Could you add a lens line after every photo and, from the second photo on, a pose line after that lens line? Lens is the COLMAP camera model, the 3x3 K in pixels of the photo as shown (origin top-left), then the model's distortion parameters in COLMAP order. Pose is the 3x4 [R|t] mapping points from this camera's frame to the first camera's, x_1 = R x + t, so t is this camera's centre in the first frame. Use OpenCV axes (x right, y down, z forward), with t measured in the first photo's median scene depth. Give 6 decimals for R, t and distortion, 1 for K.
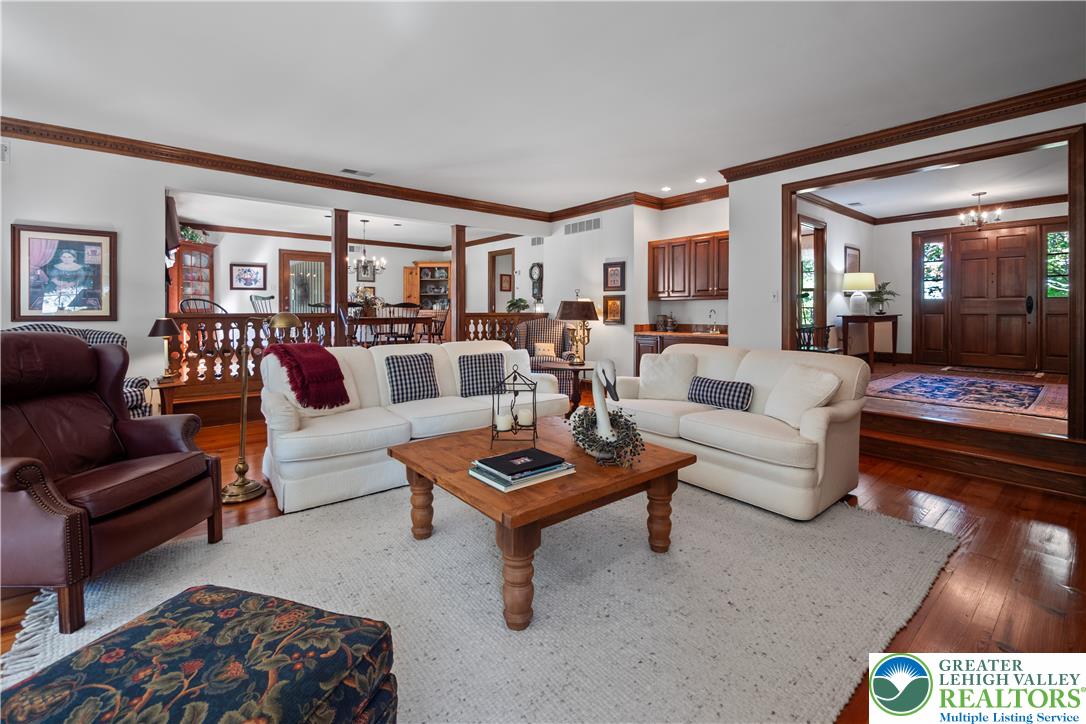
lens RADIAL K [[466.2, 0, 552.1], [0, 466.2, 313.0], [0, 0, 1]] dist [0.002111, 0.000322]
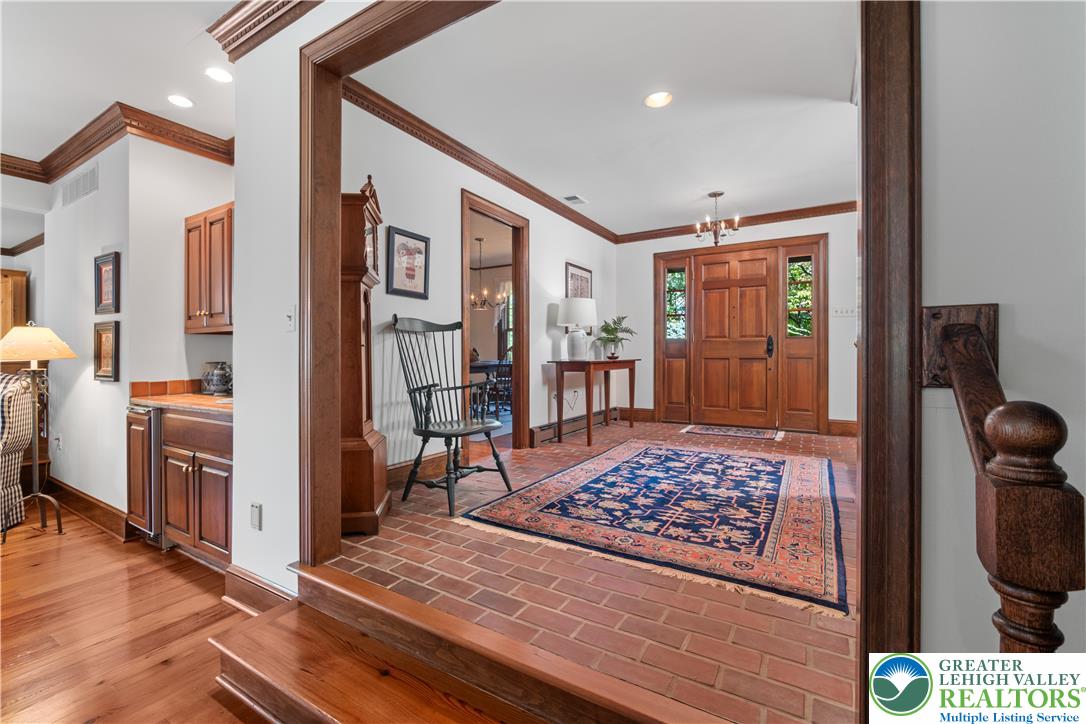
lens RADIAL K [[466.2, 0, 542.6], [0, 466.2, 358.8], [0, 0, 1]] dist [0.002111, 0.000322]
pose [[0.943382, -0.002456, 0.331699, 0.358104], [0.000688, 0.999985, 0.005446, -0.001519], [-0.331707, -0.004910, 0.943370, 0.346504]]
